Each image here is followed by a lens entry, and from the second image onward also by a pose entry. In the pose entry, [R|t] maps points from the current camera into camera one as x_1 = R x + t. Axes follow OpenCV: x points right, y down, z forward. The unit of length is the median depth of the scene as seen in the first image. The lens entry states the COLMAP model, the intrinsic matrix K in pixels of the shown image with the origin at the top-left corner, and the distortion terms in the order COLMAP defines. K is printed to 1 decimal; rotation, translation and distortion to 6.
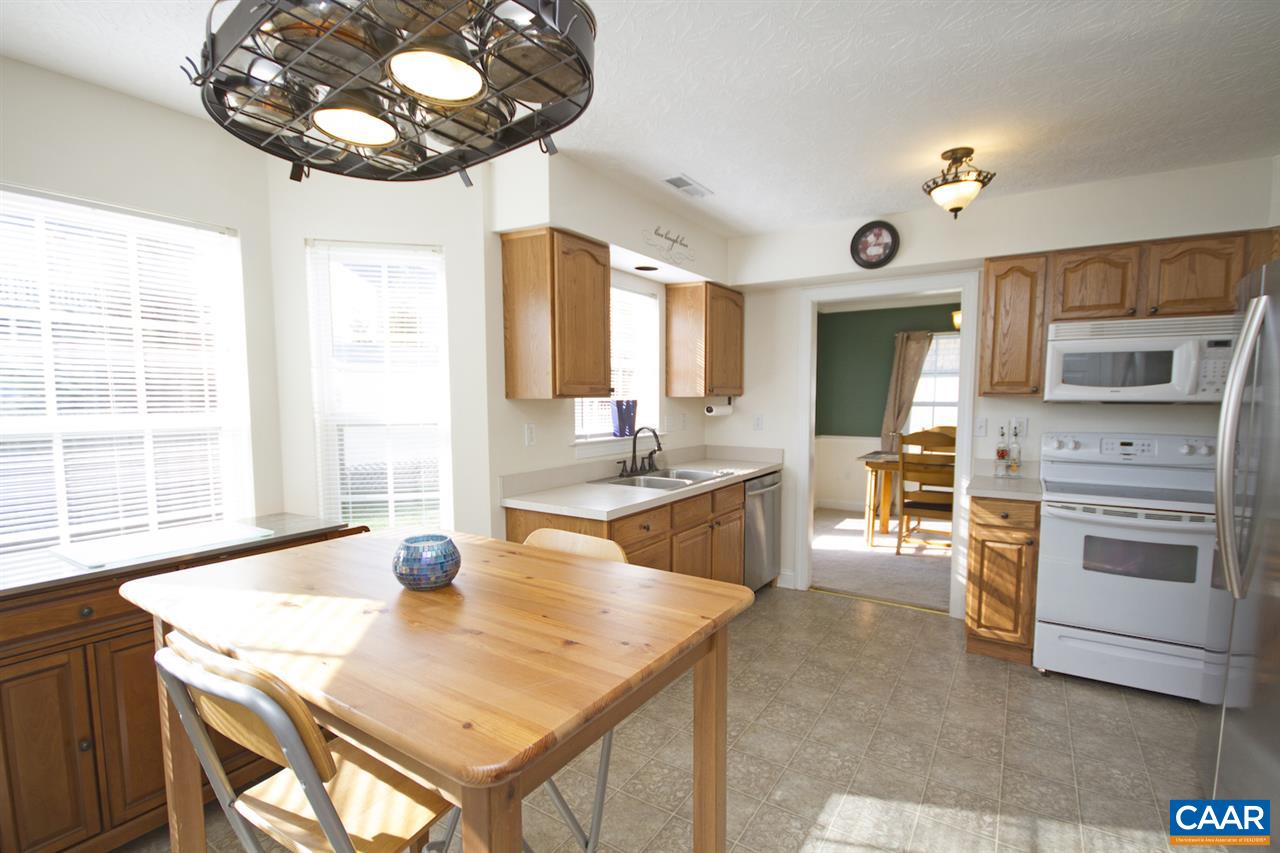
lens RADIAL K [[588.2, 0, 642.8], [0, 588.2, 433.9], [0, 0, 1]] dist [-0.000289, -0.000683]
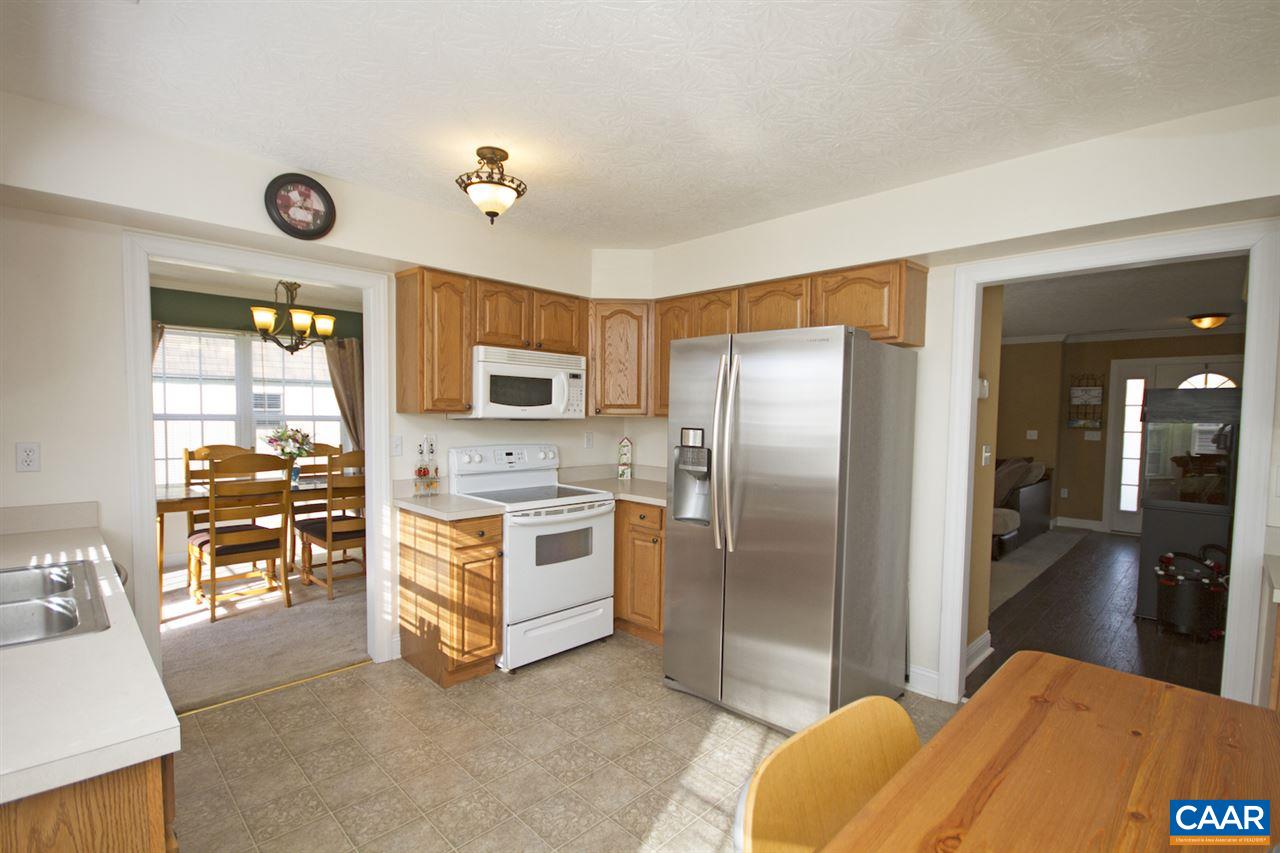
lens RADIAL K [[588.2, 0, 637.1], [0, 588.2, 441.4], [0, 0, 1]] dist [-0.000289, -0.000683]
pose [[0.205143, -0.048697, 0.977520, -0.296119], [0.045584, 0.998153, 0.040159, -0.046310], [-0.977670, 0.036321, 0.206983, 0.526491]]
